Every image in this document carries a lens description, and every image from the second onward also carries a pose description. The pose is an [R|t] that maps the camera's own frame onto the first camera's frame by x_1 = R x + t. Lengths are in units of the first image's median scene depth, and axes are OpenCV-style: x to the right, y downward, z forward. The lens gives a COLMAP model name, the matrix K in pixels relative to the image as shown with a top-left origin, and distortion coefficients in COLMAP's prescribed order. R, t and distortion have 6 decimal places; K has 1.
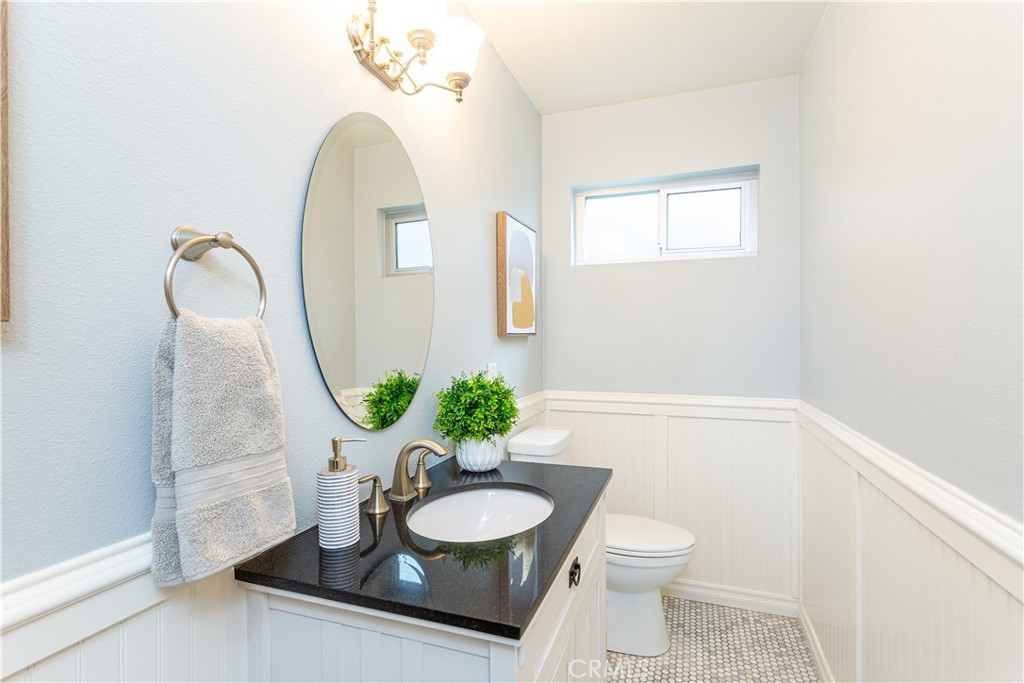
lens RADIAL K [[504.0, 0, 514.7], [0, 504.0, 340.9], [0, 0, 1]] dist [-0.009682, 0.004040]
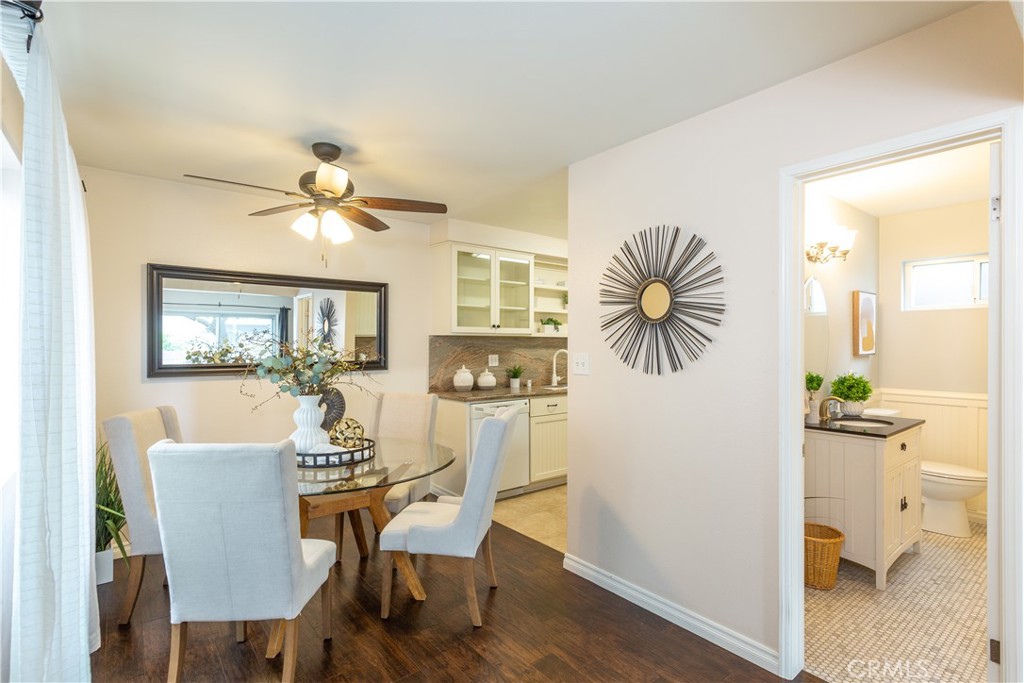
lens RADIAL K [[504.0, 0, 528.9], [0, 504.0, 343.4], [0, 0, 1]] dist [-0.009682, 0.004040]
pose [[0.863987, 0.005567, -0.503484, -0.136323], [-0.009995, 0.999931, -0.006096, -0.033134], [0.503415, 0.010299, 0.863983, -1.235755]]
